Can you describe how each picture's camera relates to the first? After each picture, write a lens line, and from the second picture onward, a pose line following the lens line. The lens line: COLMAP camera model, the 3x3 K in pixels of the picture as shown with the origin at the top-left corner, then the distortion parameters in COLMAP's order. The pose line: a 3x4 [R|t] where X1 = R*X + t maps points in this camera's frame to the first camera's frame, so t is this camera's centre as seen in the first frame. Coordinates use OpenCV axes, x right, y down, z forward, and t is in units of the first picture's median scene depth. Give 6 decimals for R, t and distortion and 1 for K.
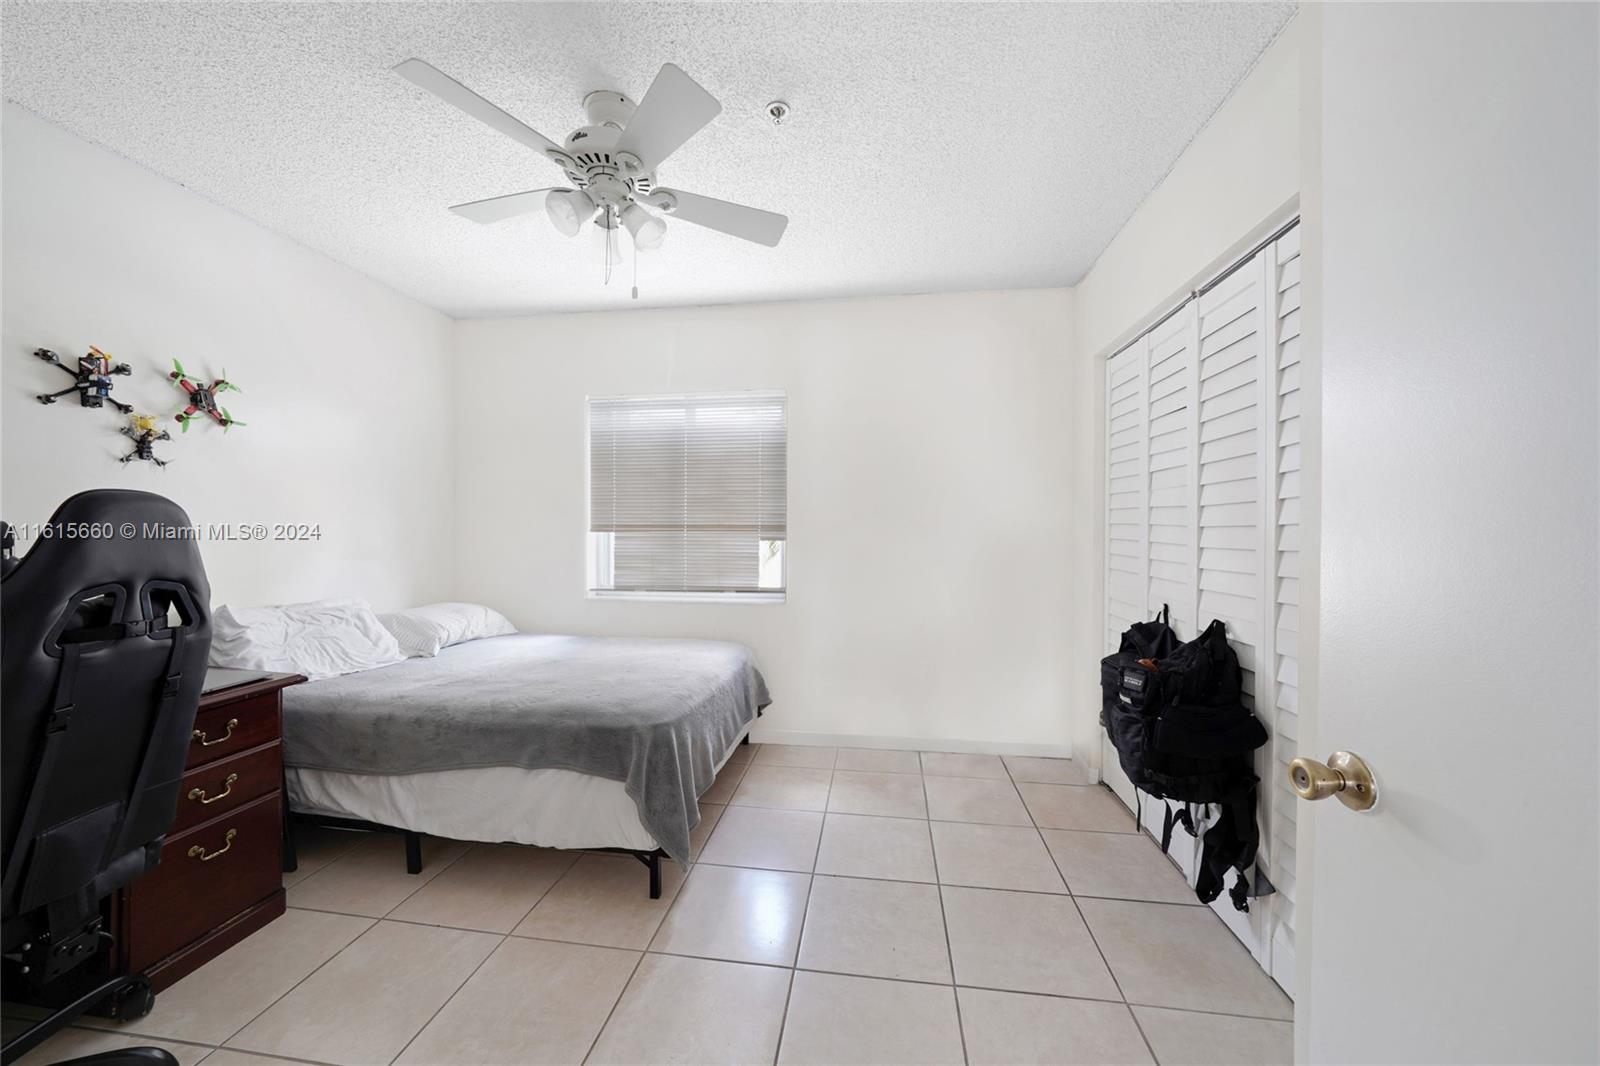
lens RADIAL K [[564.8, 0, 804.1], [0, 564.8, 536.2], [0, 0, 1]] dist [-0.017483, 0.003779]
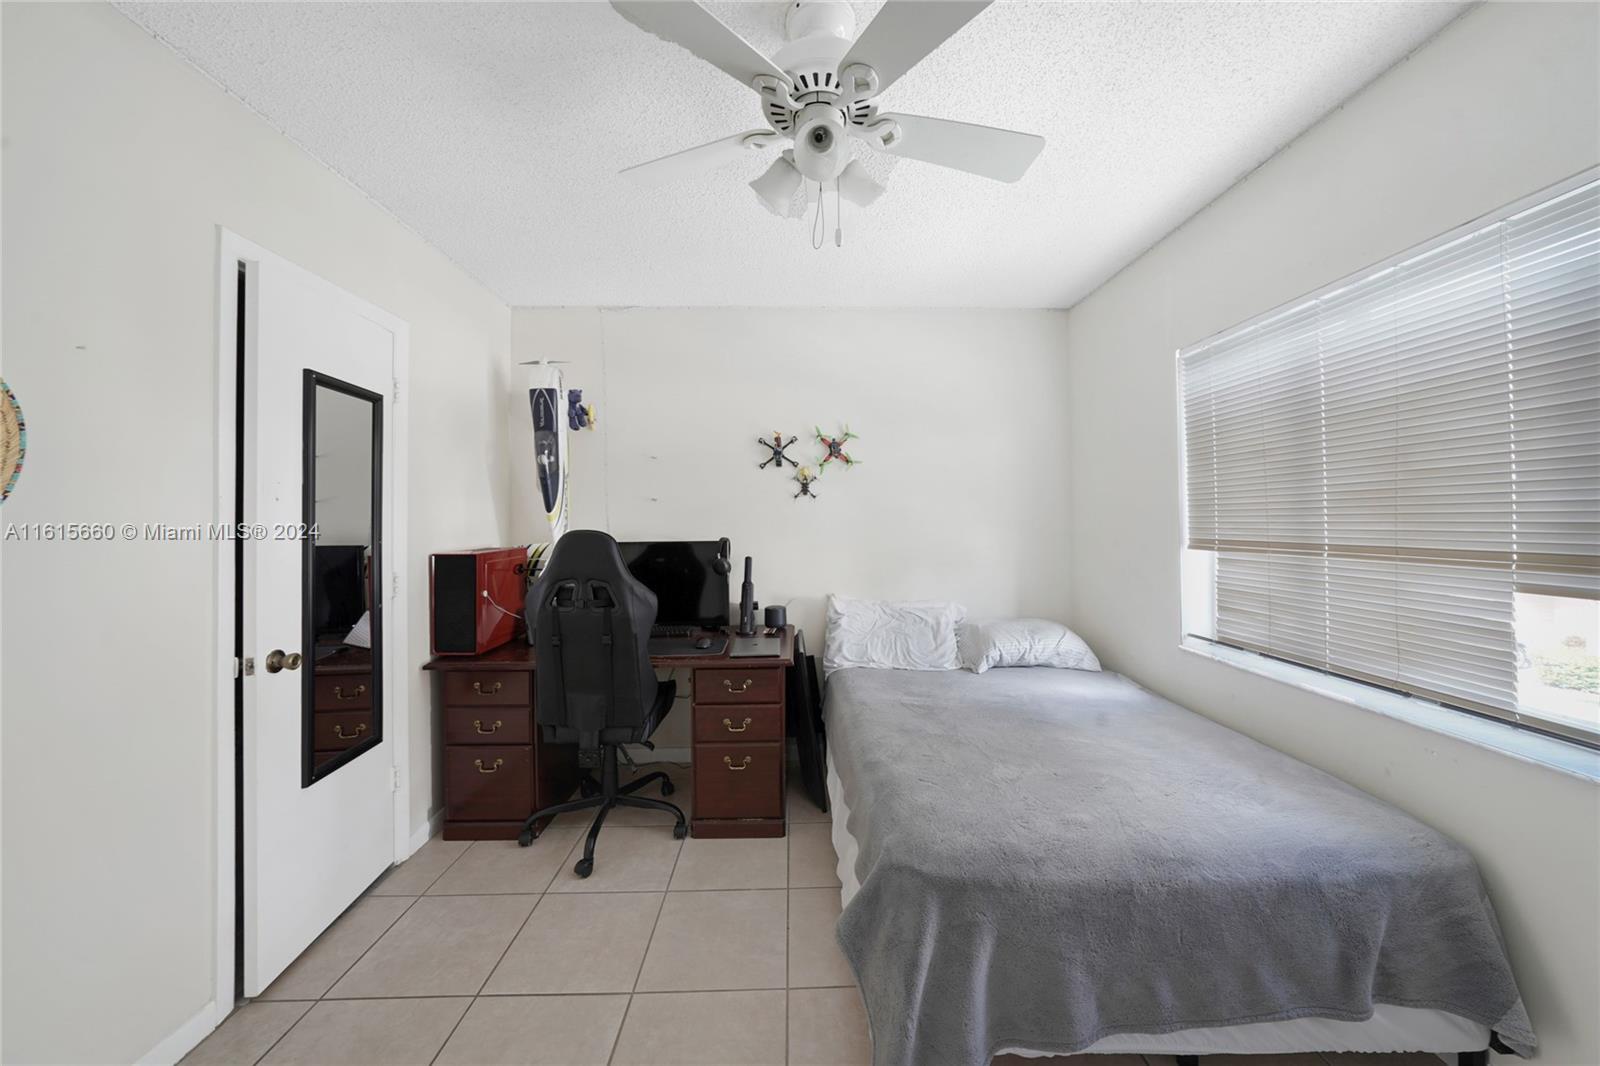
lens RADIAL K [[564.8, 0, 802.4], [0, 564.8, 515.6], [0, 0, 1]] dist [-0.017483, 0.003779]
pose [[0.162503, -0.014291, -0.986605, 0.246827], [-0.007960, 0.999844, -0.015793, -0.039894], [0.986676, 0.010420, 0.162363, 0.516124]]
